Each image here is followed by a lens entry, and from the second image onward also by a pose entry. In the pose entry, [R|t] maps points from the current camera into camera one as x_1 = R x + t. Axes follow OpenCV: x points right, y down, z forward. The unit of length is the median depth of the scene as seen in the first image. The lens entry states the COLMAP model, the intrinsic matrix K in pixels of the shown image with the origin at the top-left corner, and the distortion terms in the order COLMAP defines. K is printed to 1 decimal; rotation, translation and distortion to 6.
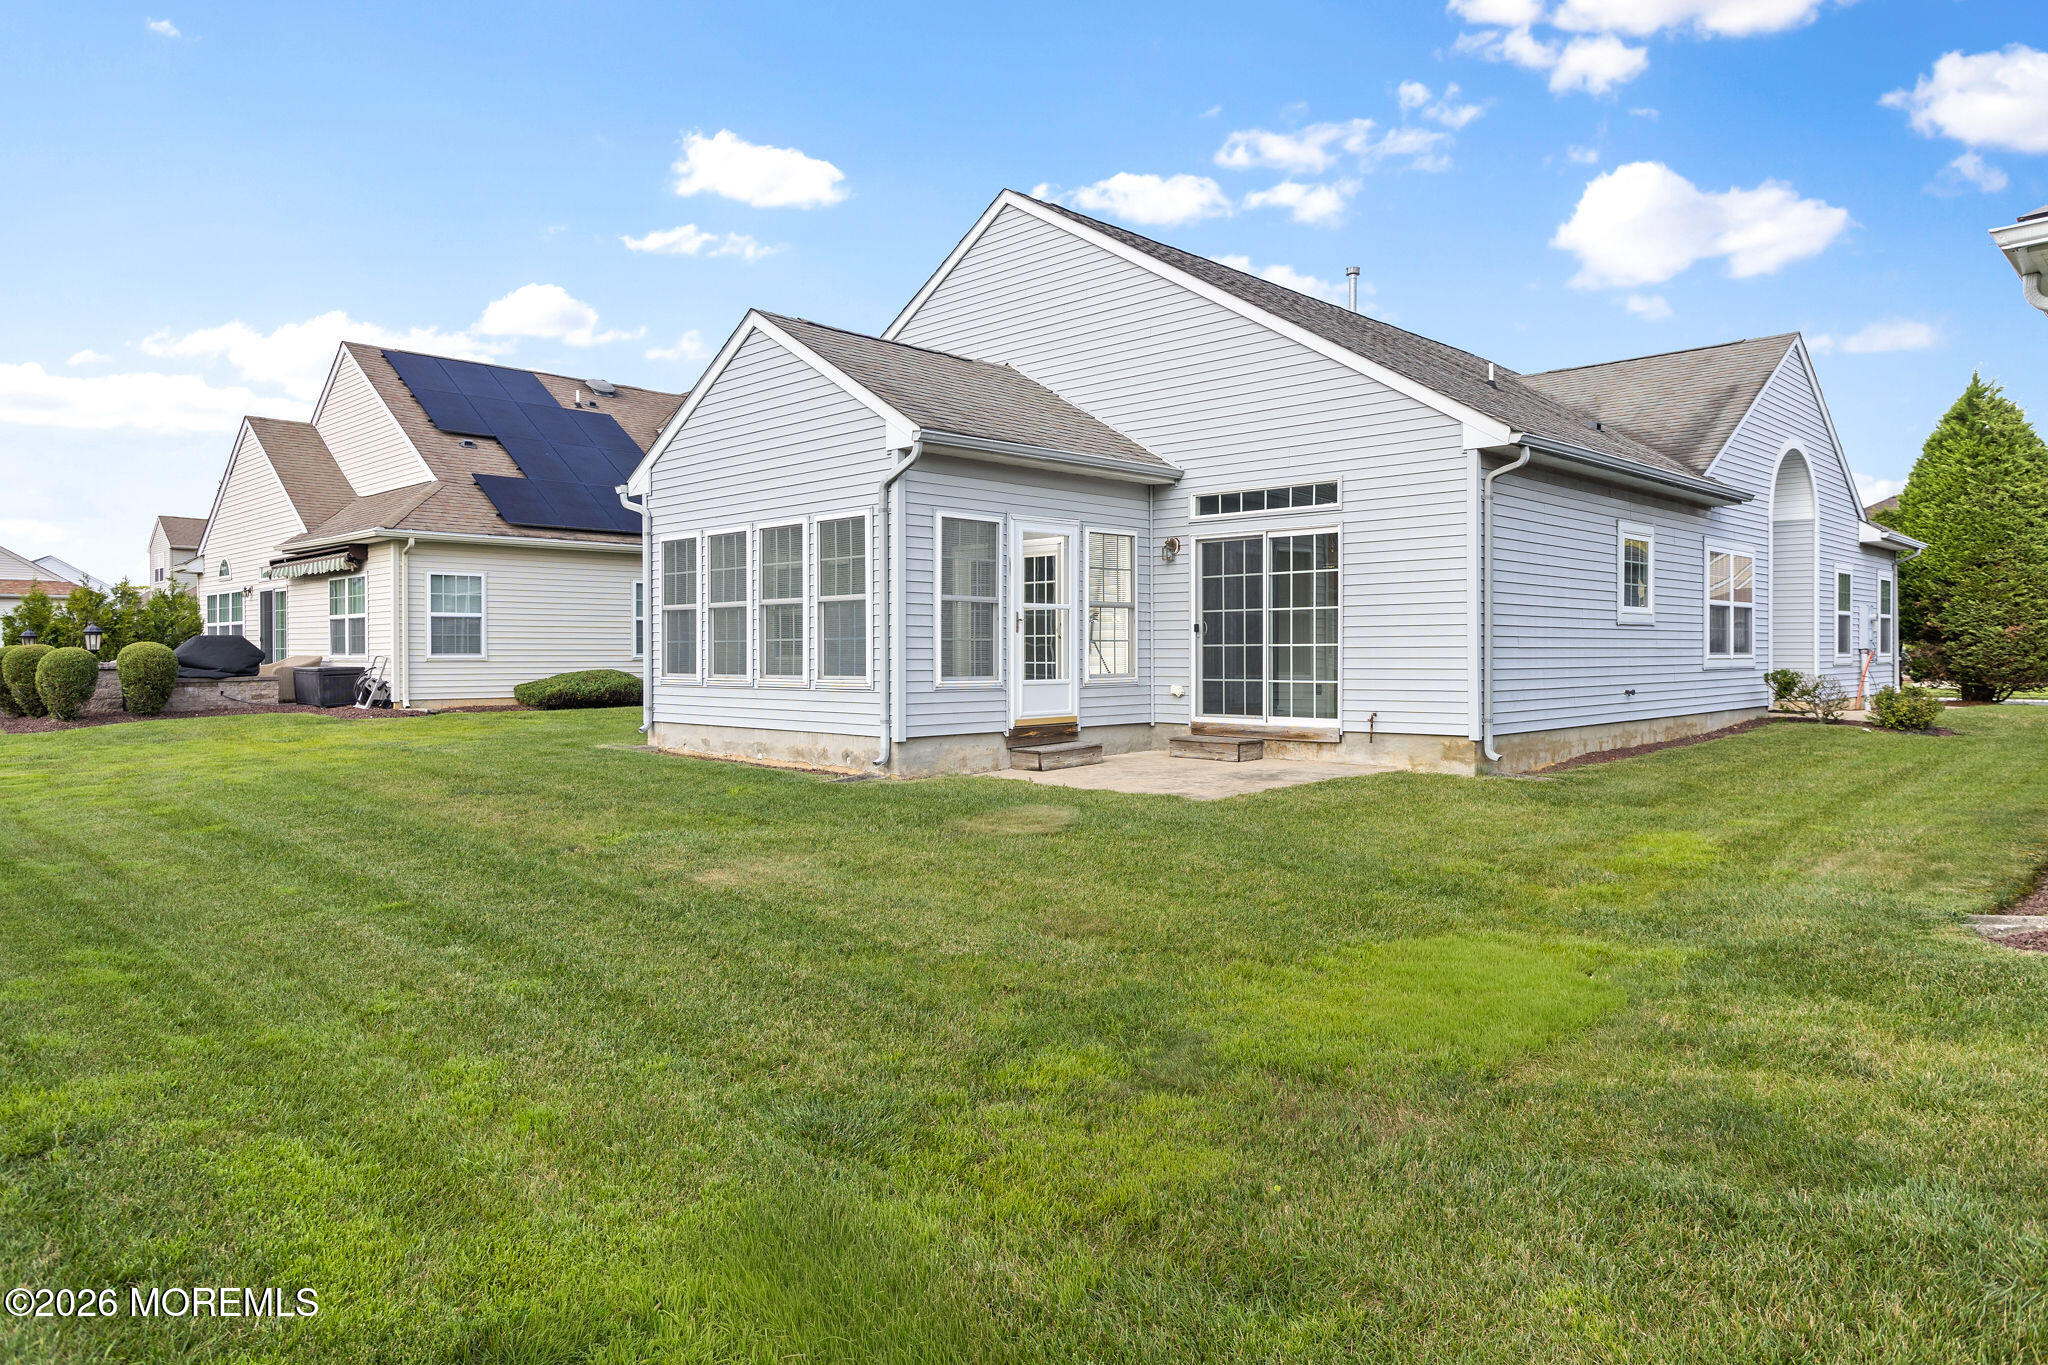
lens RADIAL K [[1308.2, 0, 1017.1], [0, 1308.2, 667.8], [0, 0, 1]] dist [-0.001432, 0.000103]
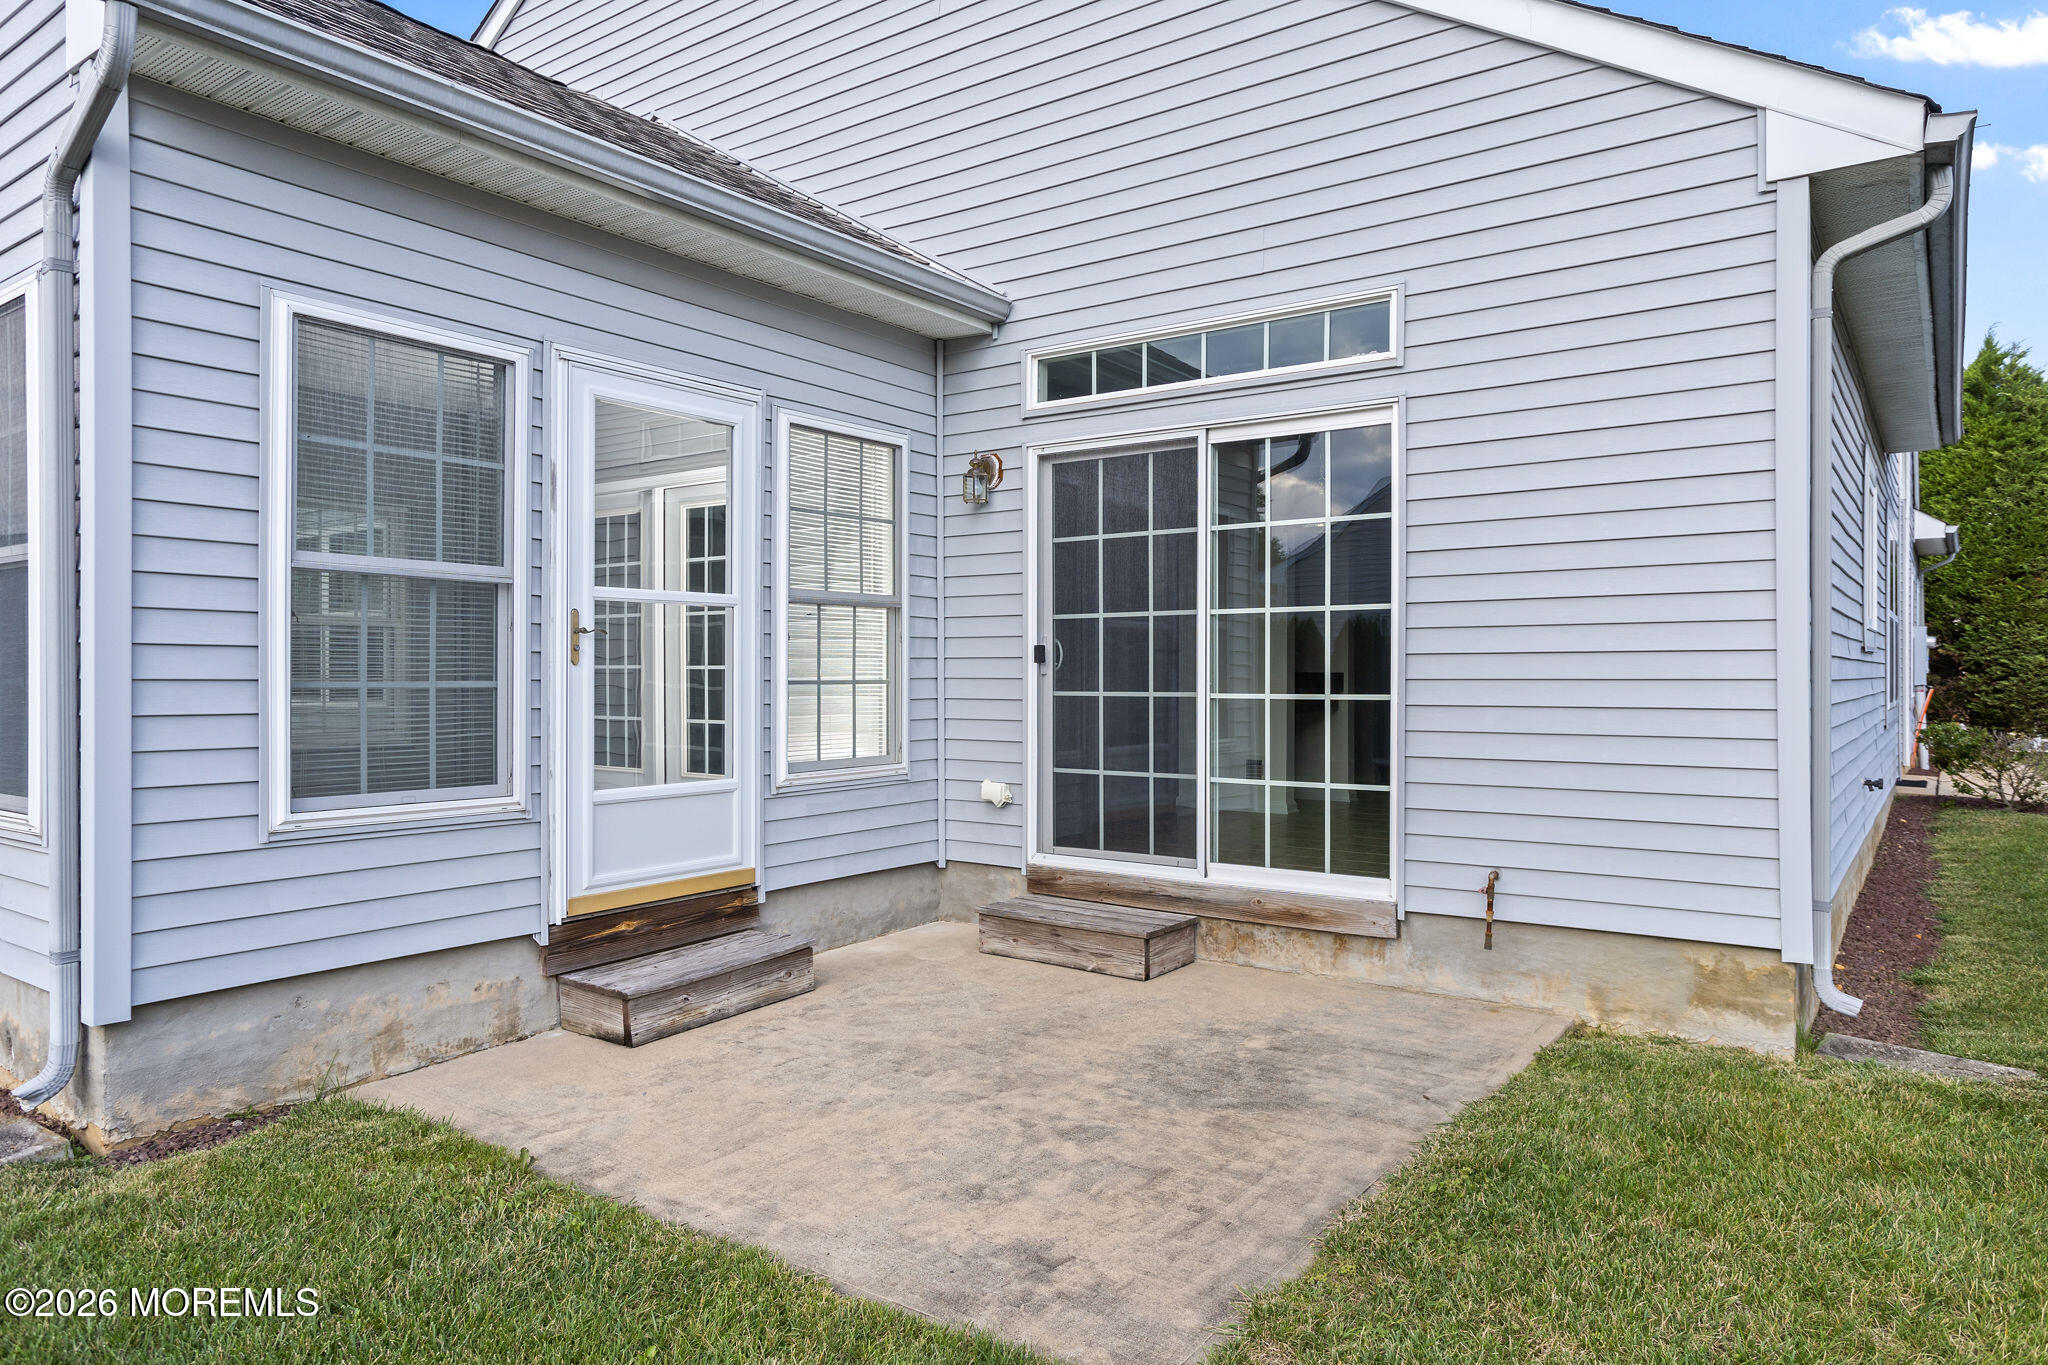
lens RADIAL K [[1279.8, 0, 1024.0], [0, 1279.8, 677.3], [0, 0, 1]] dist [-0.004991, -0.000250]
pose [[0.987833, 0.002521, 0.155498, 0.066457], [-0.001170, 0.999961, -0.008782, -0.019258], [-0.155514, 0.008493, 0.987797, 0.591054]]
